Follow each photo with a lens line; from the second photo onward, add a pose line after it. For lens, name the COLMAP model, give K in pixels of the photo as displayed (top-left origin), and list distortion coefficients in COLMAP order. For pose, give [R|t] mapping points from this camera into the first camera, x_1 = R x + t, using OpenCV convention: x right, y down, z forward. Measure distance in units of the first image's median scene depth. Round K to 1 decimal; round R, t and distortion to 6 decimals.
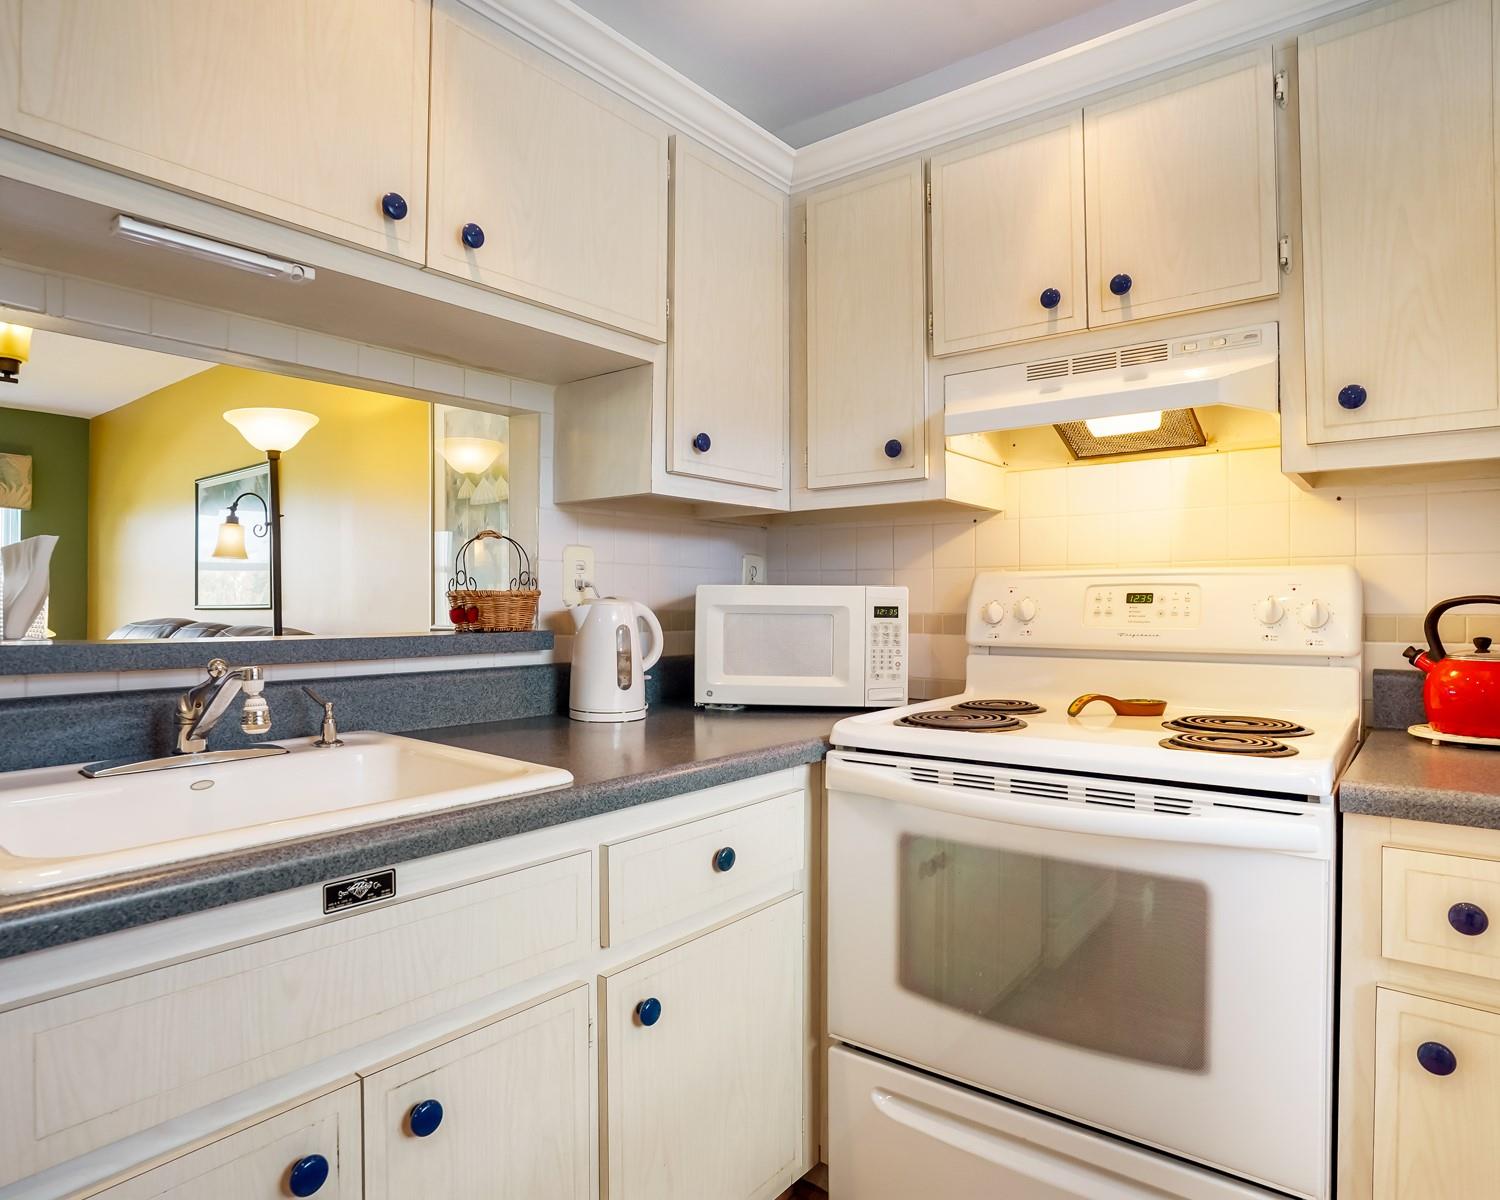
lens RADIAL K [[905.4, 0, 756.1], [0, 905.4, 592.7], [0, 0, 1]] dist [-0.036296, 0.002641]
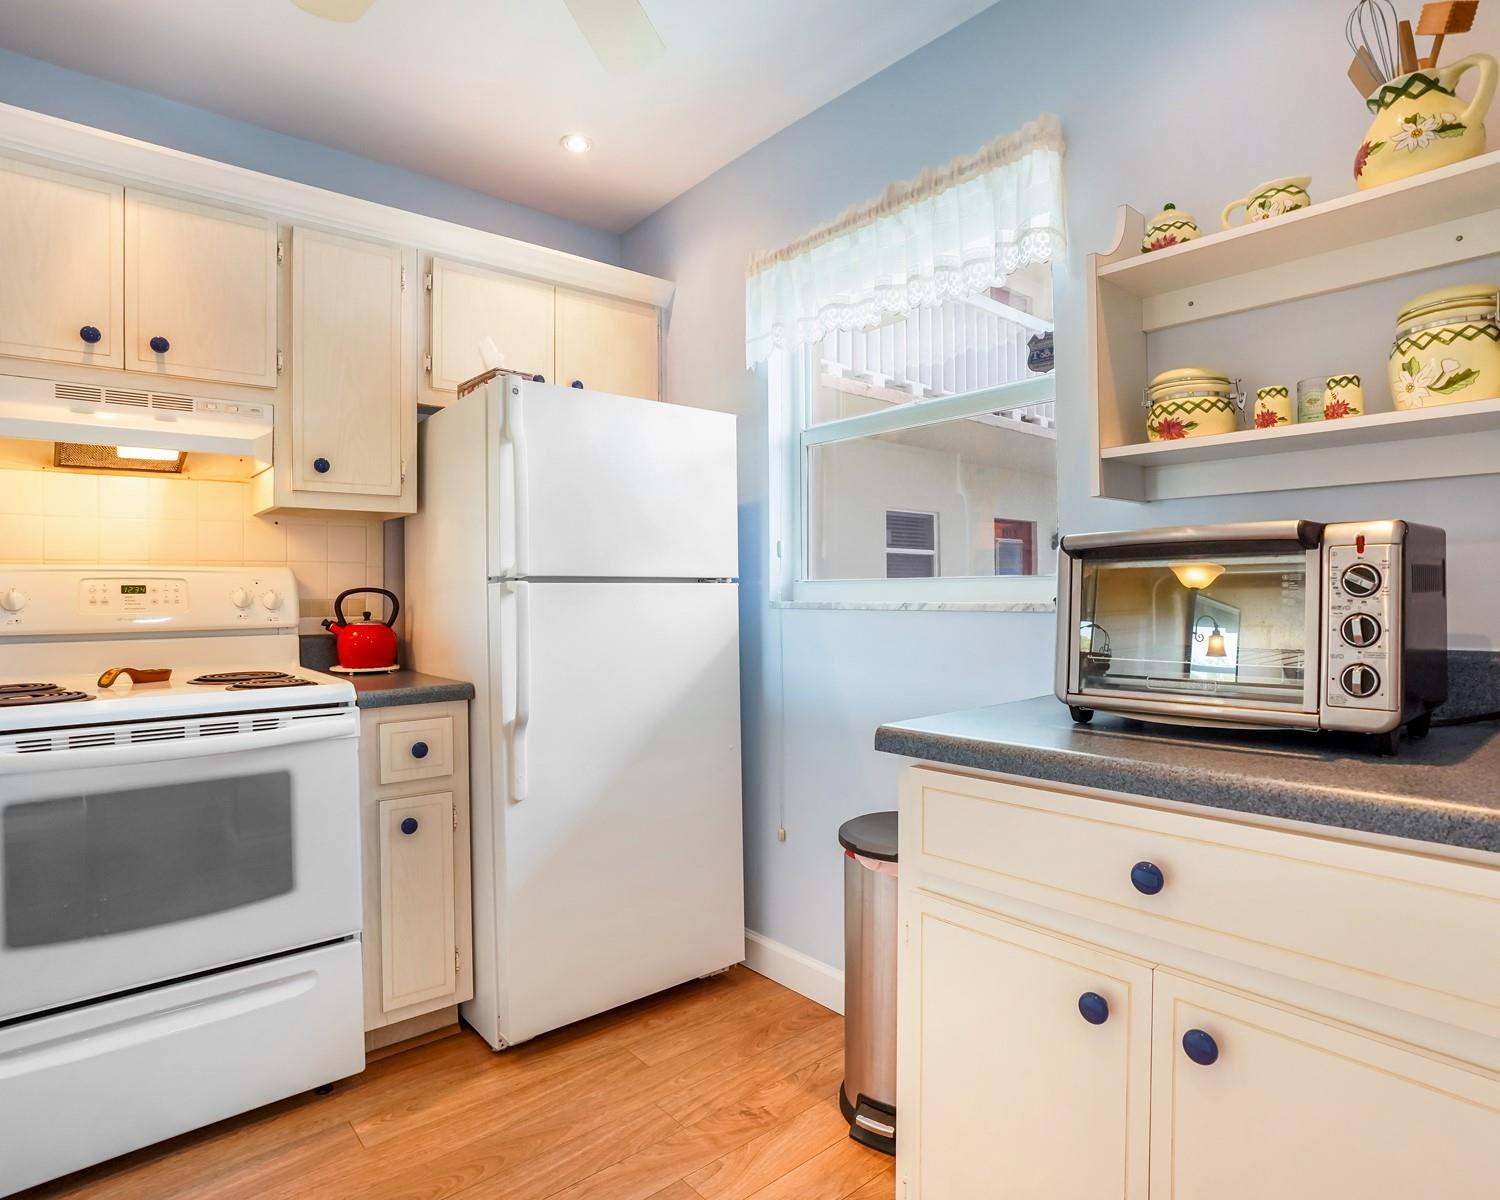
lens RADIAL K [[845.7, 0, 760.1], [0, 845.7, 588.7], [0, 0, 1]] dist [-0.063277, 0.020482]
pose [[0.193973, 0.004534, 0.980996, -0.576324], [-0.002122, 0.999989, -0.004202, 0.008803], [-0.981005, -0.001266, 0.193981, -0.072364]]
